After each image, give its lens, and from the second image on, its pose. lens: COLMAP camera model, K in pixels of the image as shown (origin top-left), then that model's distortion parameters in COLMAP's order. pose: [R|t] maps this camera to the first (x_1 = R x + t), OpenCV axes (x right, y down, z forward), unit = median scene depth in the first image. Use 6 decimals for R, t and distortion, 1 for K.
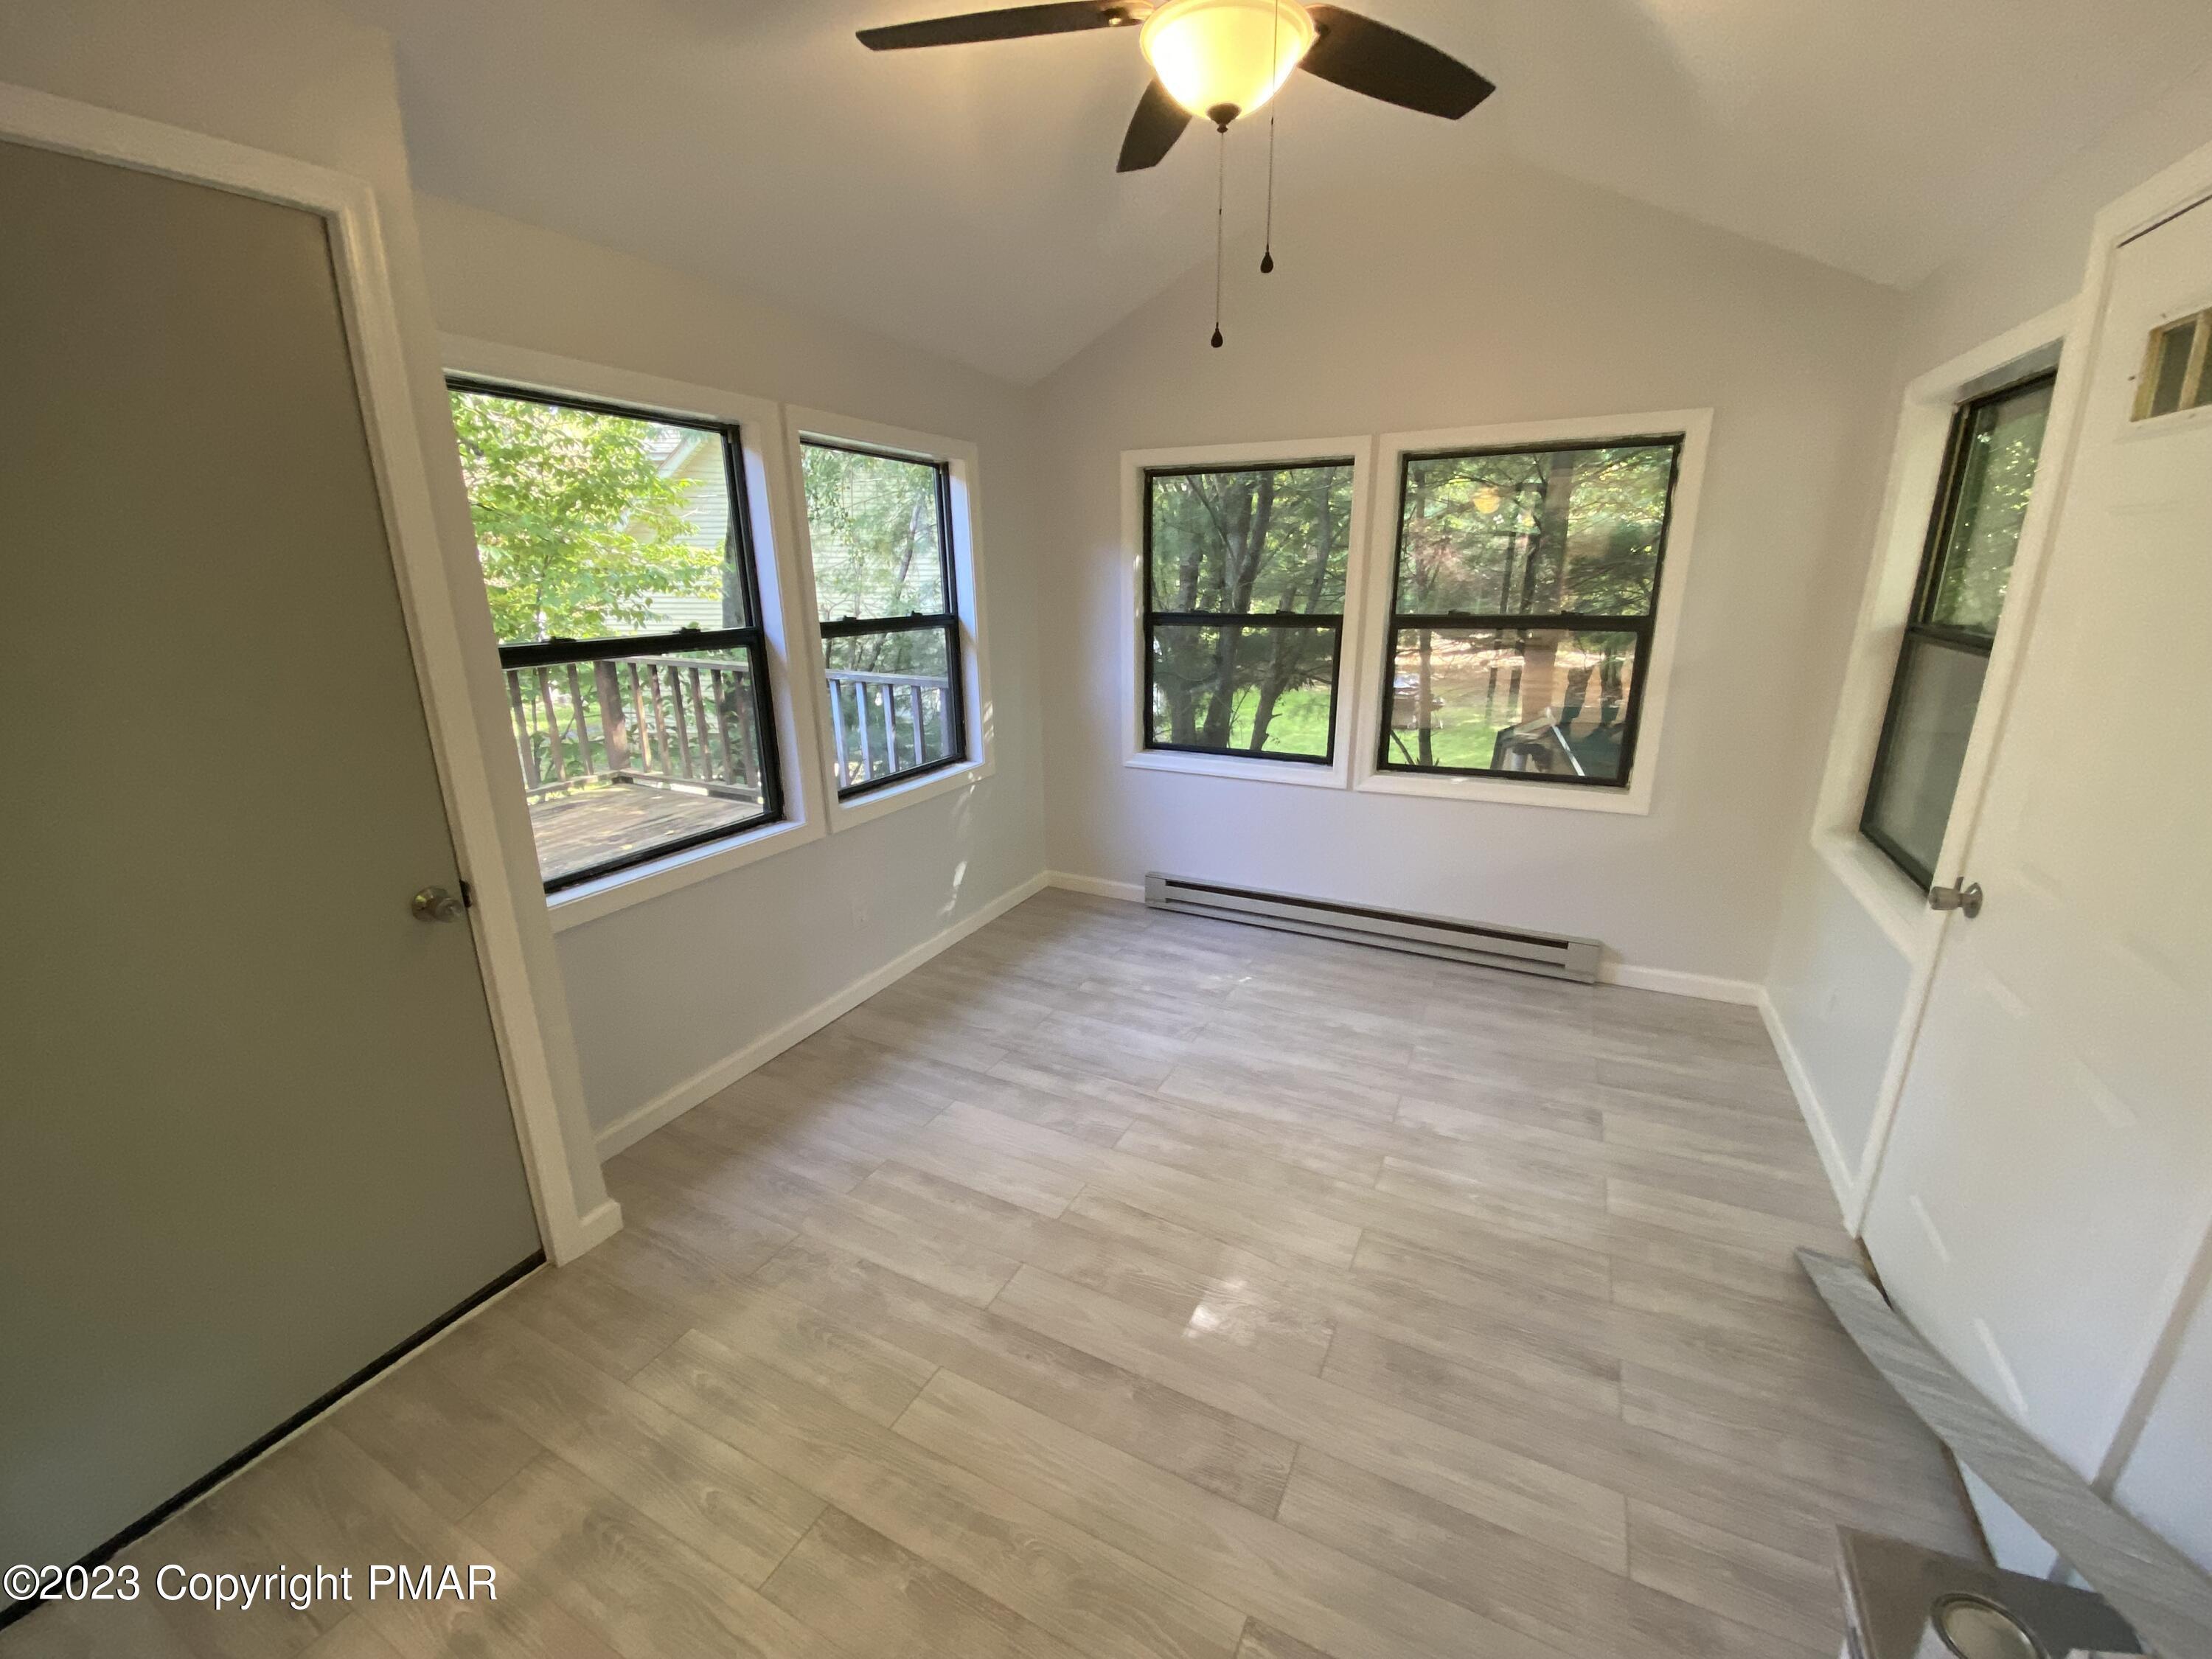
lens RADIAL K [[894.7, 0, 1106.6], [0, 894.7, 832.0], [0, 0, 1]] dist [0.016936, -0.016247]
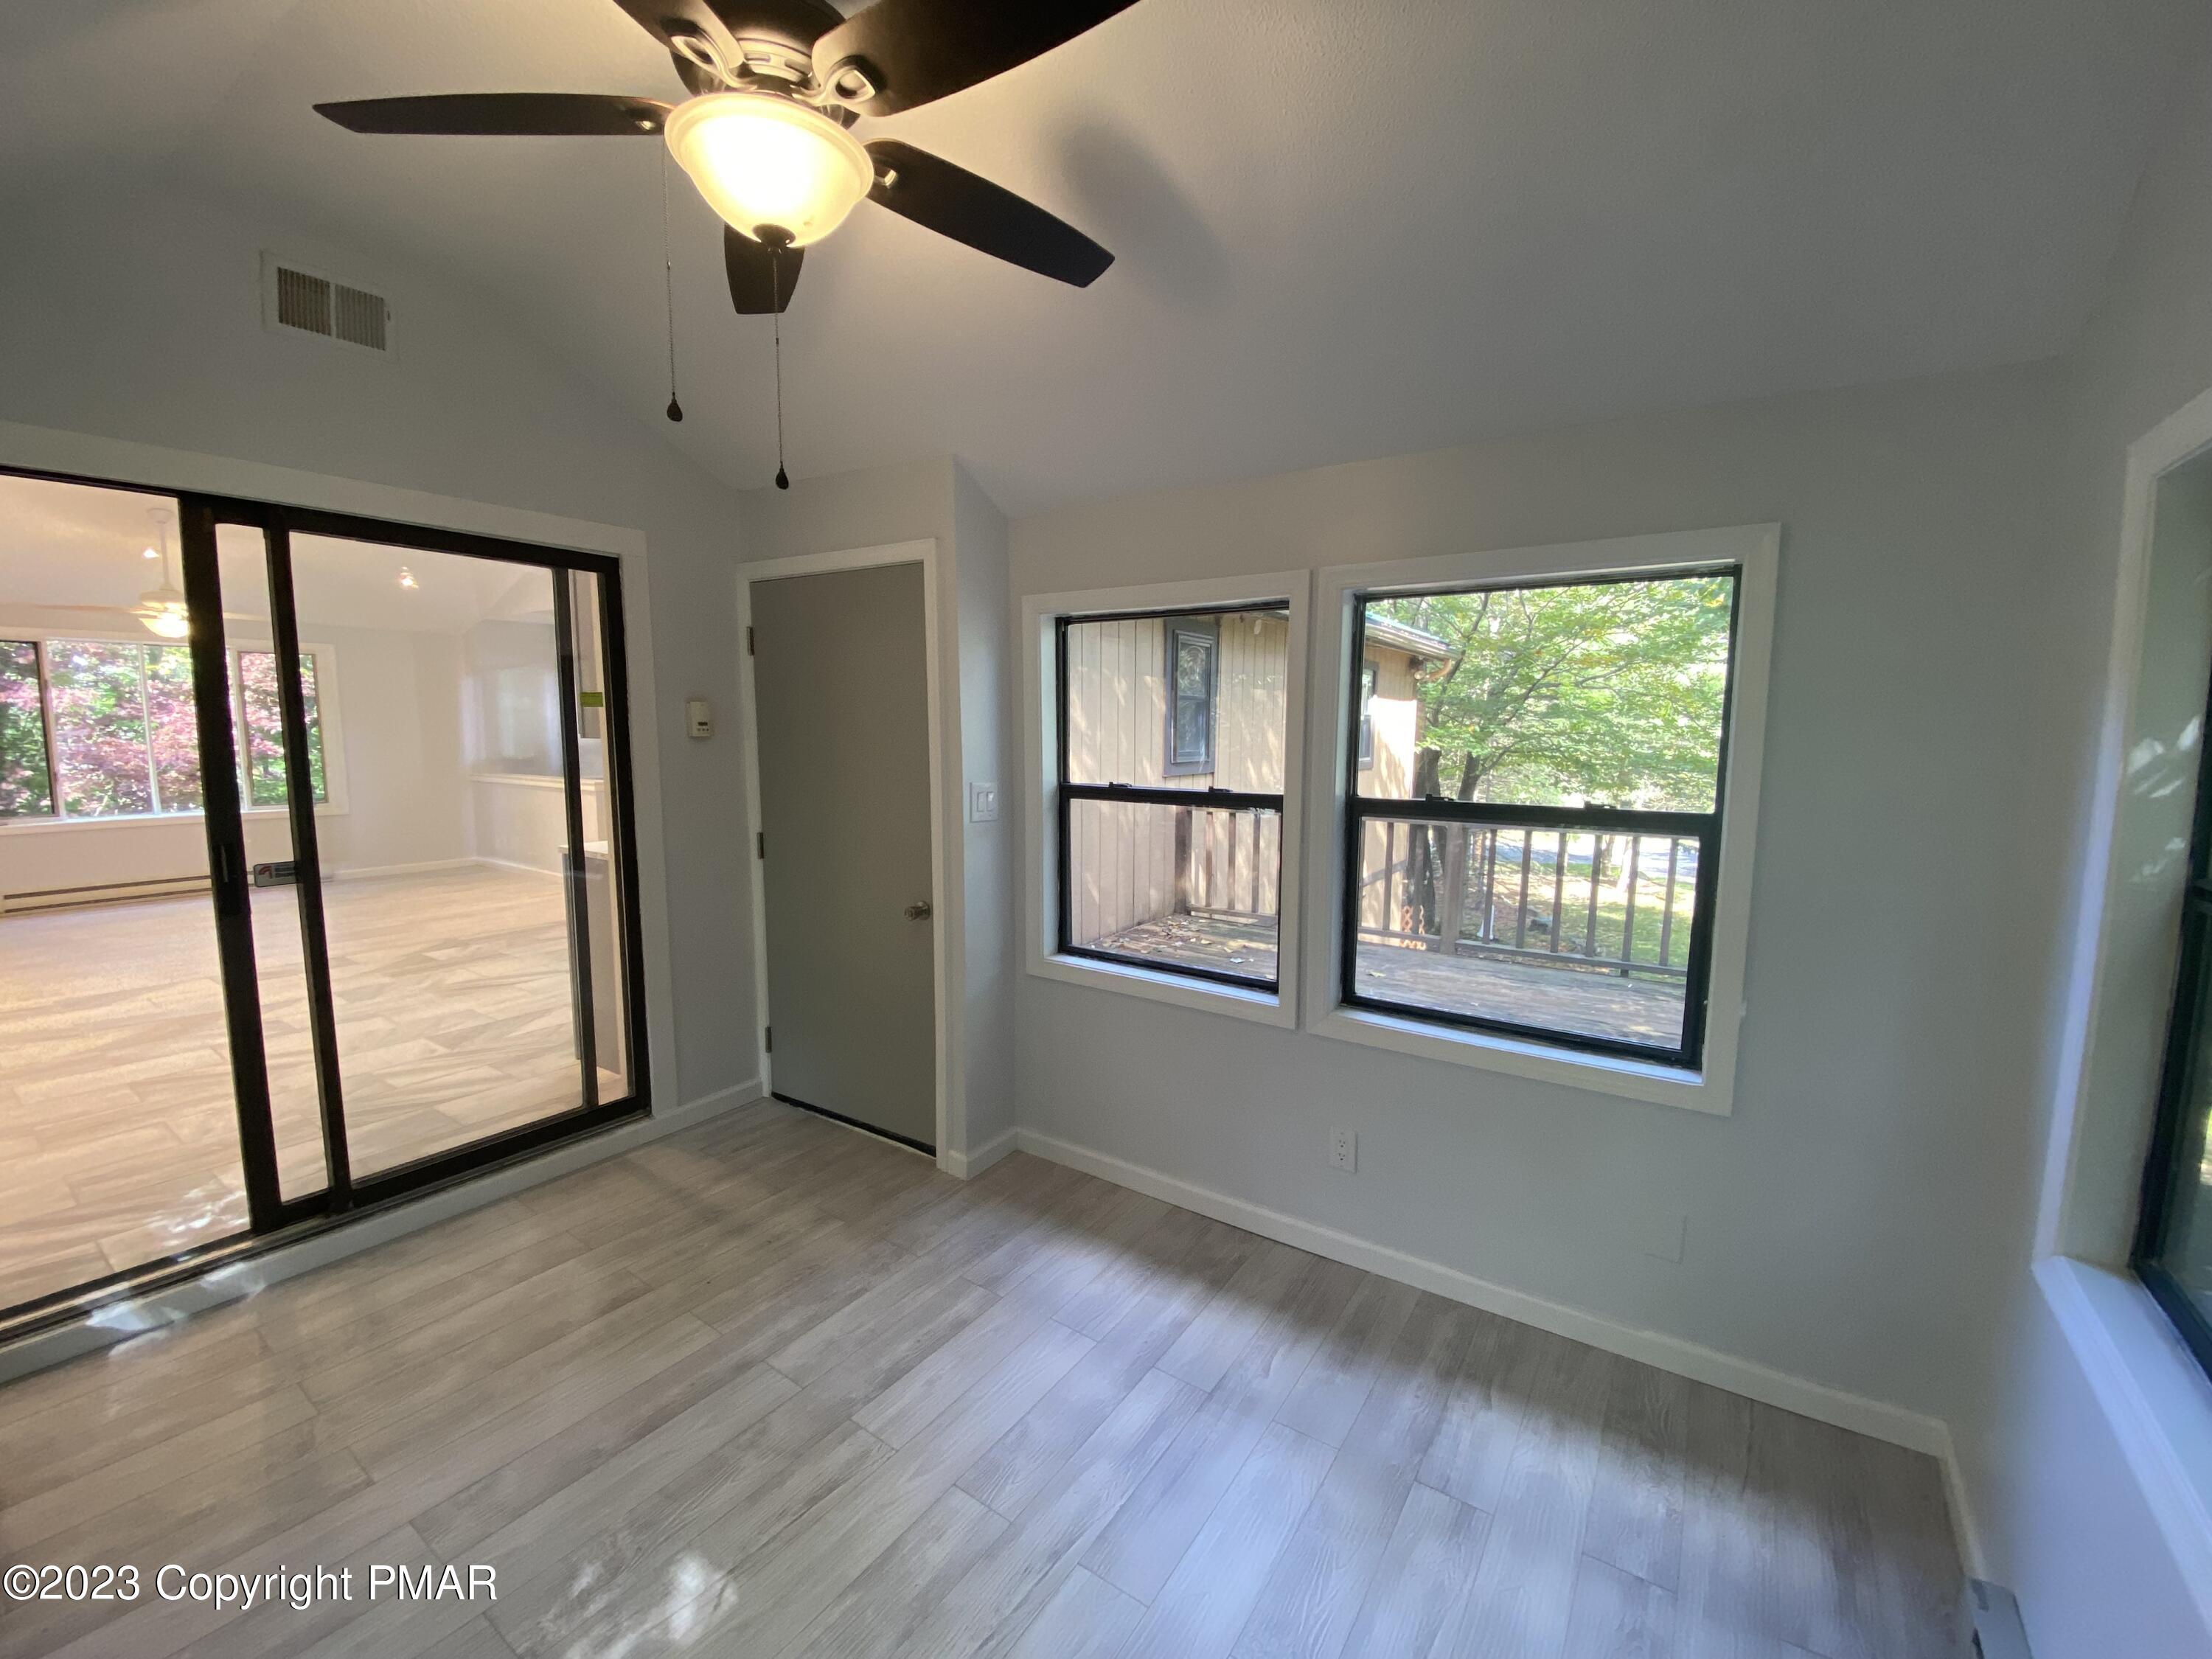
lens RADIAL K [[894.7, 0, 1106.6], [0, 894.7, 832.0], [0, 0, 1]] dist [0.016936, -0.016247]
pose [[-0.128679, 0.127176, -0.983498, 0.718301], [-0.284678, 0.945264, 0.159479, -0.351670], [0.949947, 0.300502, -0.085431, 1.101260]]
